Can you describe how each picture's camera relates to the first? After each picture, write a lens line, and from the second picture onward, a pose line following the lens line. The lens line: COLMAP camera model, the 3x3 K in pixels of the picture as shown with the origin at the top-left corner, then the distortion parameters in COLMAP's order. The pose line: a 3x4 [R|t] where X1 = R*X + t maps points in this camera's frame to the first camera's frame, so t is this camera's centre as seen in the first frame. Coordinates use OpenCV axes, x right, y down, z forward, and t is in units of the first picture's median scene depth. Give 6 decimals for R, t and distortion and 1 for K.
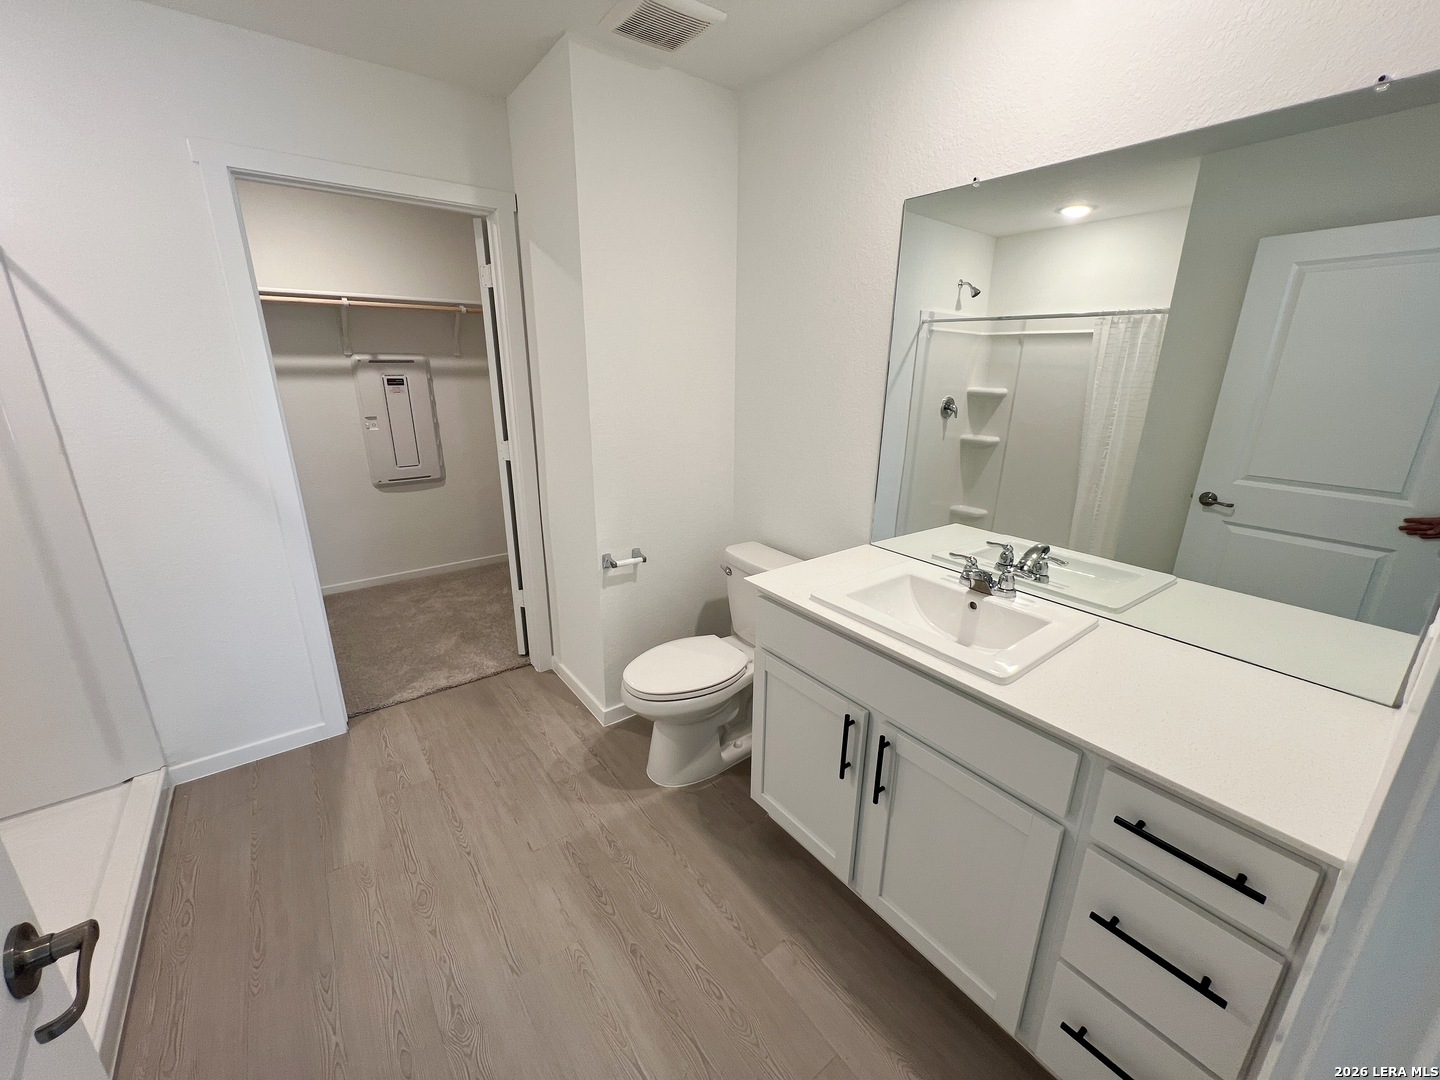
lens RADIAL K [[578.4, 0, 721.0], [0, 578.4, 542.0], [0, 0, 1]] dist [-0.000484, 0.000363]
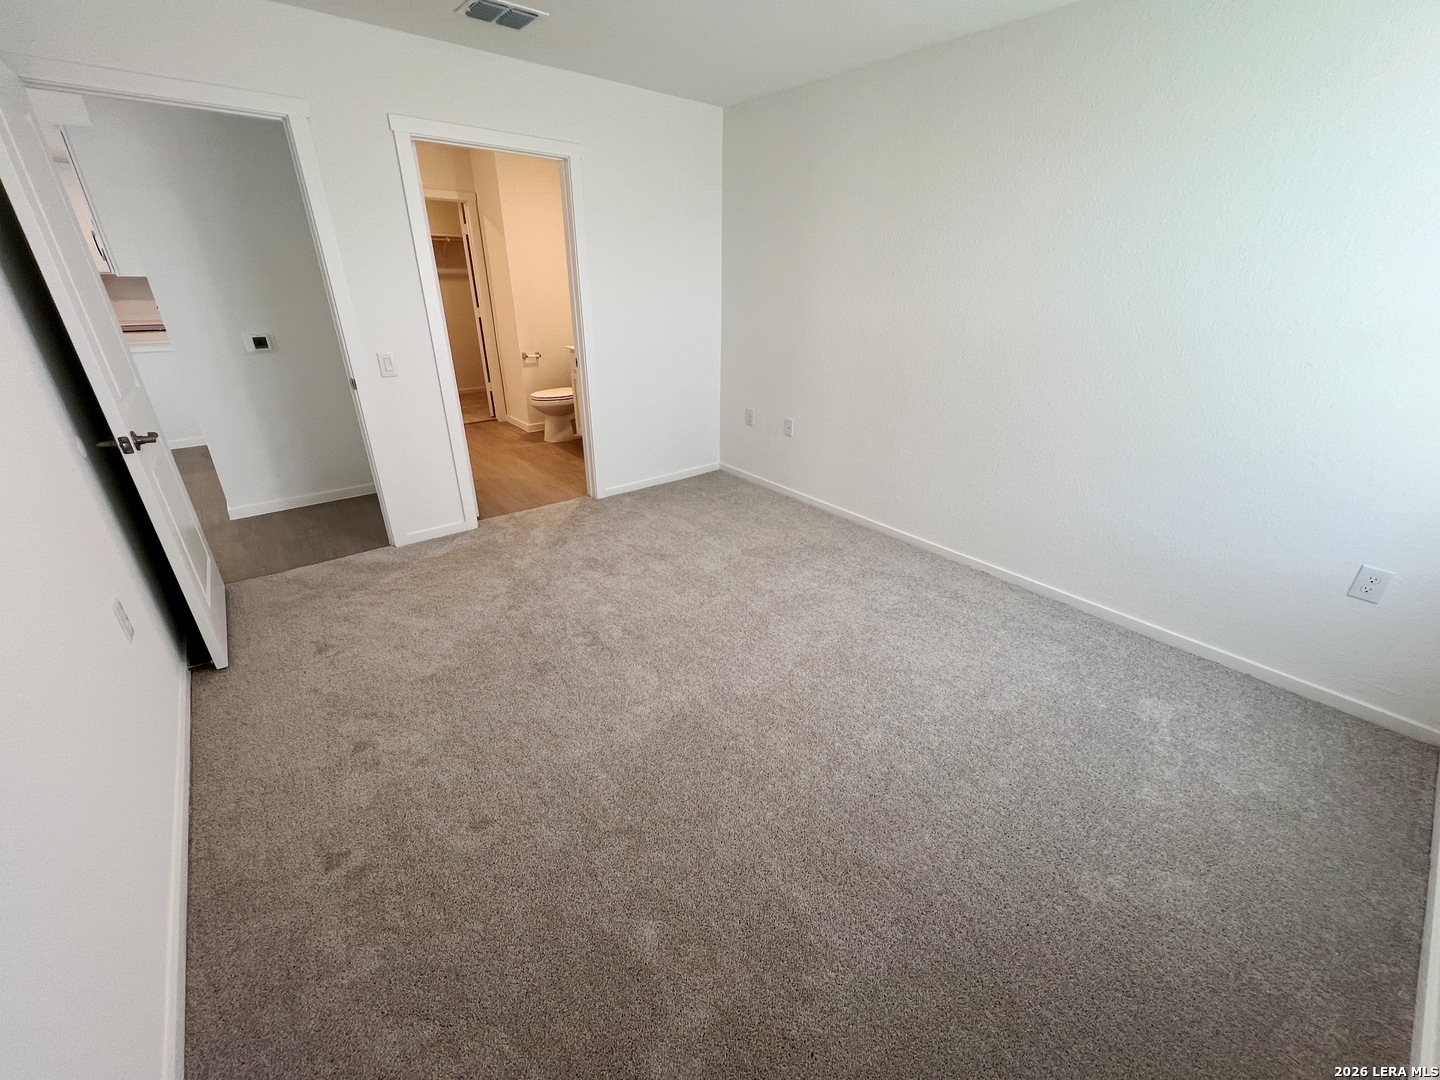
lens RADIAL K [[578.4, 0, 715.8], [0, 578.4, 538.9], [0, 0, 1]] dist [-0.000484, 0.000363]
pose [[0.999128, -0.020224, 0.036520, 0.479862], [0.015104, 0.990678, 0.135386, 0.455819], [-0.038918, -0.134716, 0.990120, -1.475638]]
